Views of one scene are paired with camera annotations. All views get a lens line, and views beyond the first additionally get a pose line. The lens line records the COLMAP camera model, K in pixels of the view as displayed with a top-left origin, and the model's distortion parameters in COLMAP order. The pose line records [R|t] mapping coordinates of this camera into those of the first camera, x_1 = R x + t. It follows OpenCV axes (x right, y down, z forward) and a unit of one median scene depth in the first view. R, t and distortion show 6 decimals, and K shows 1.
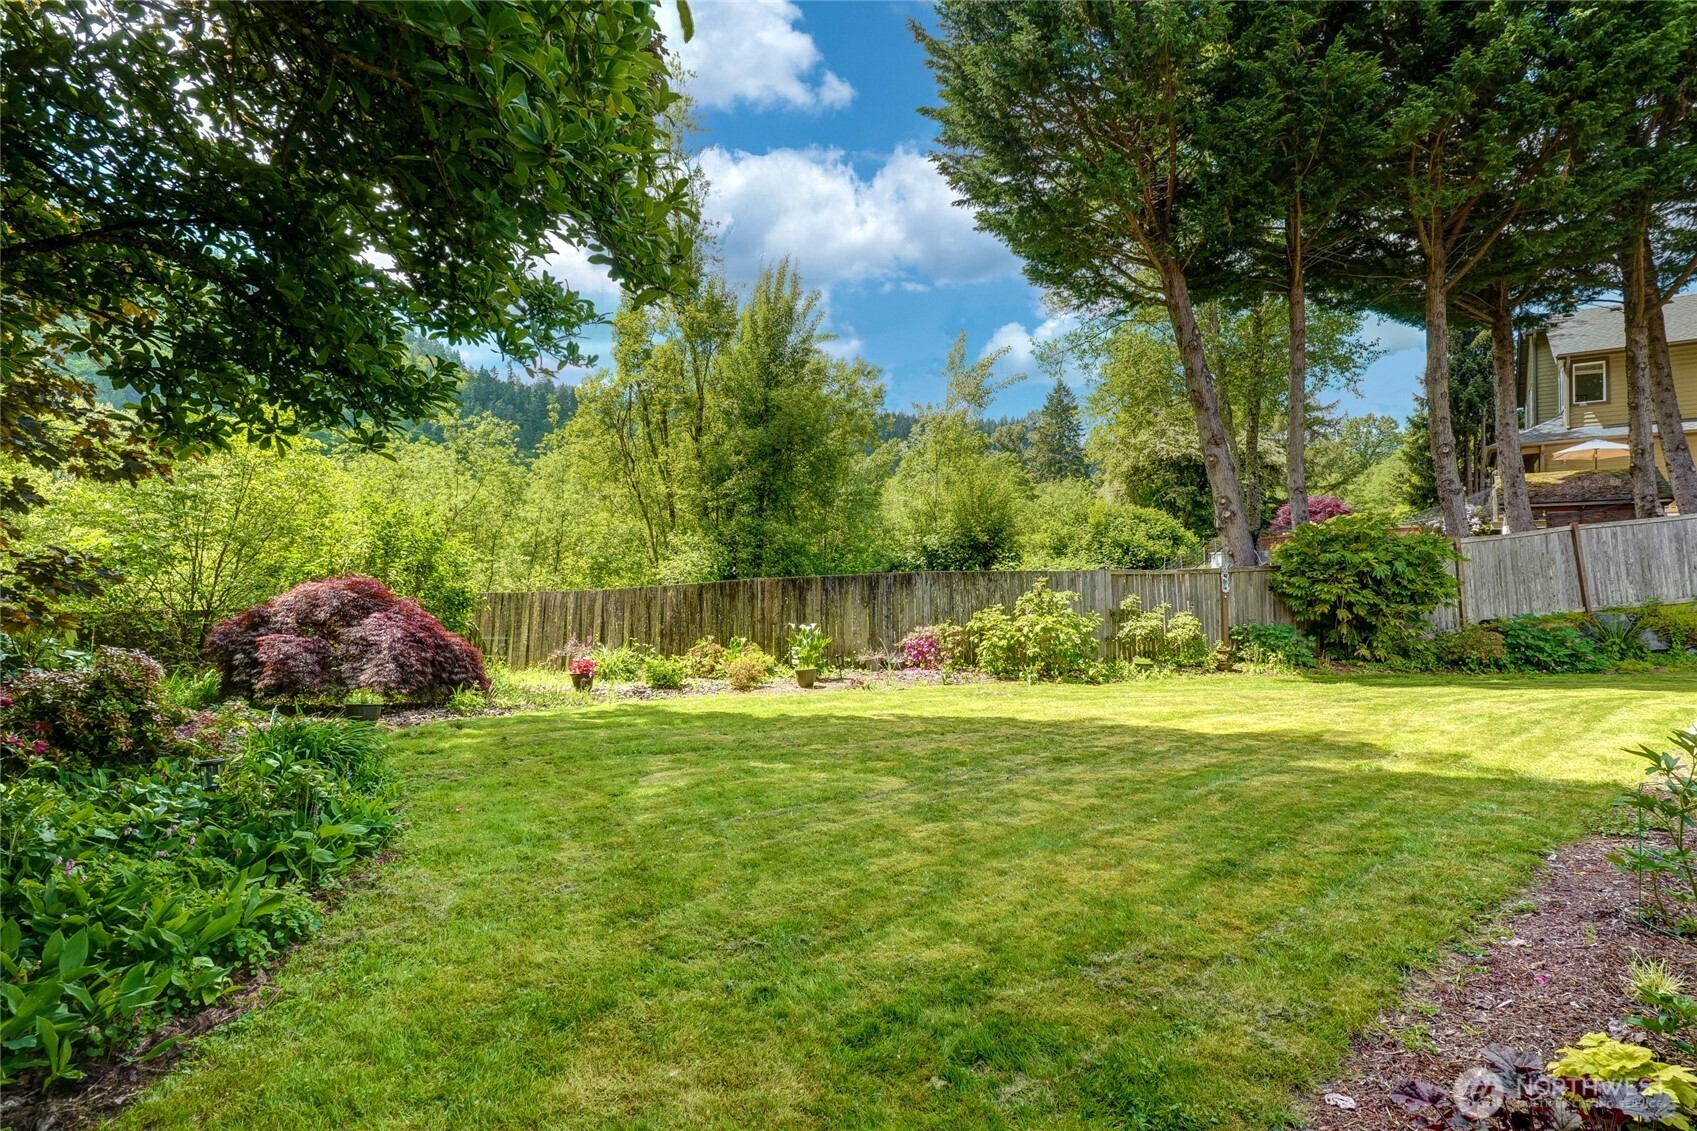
lens RADIAL K [[894.7, 0, 848.5], [0, 894.7, 565.5], [0, 0, 1]] dist [0.020303, 0.000329]
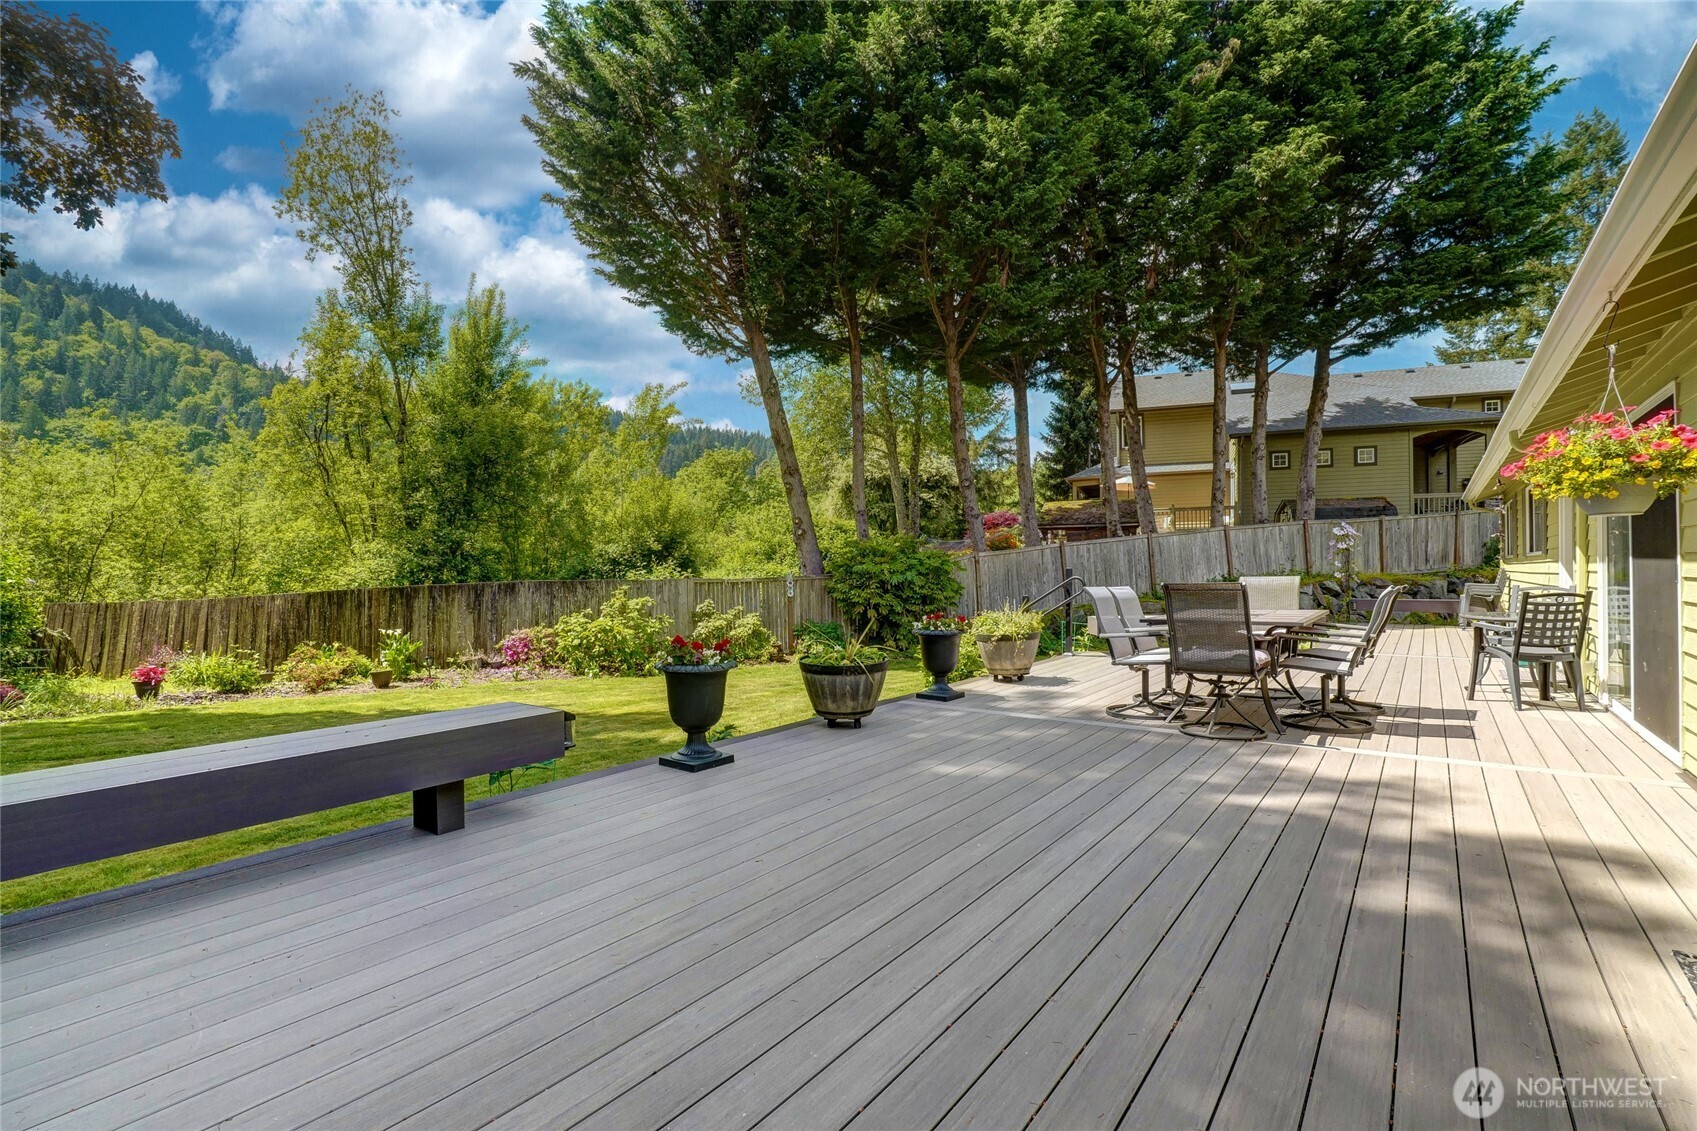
lens RADIAL K [[799.8, 0, 848.5], [0, 799.8, 565.5], [0, 0, 1]] dist [-0.004006, -0.000473]
pose [[0.975042, -0.000271, 0.222020, 0.254876], [0.000229, 1.000000, 0.000214, -0.012415], [-0.222020, -0.000158, 0.975042, -0.073142]]
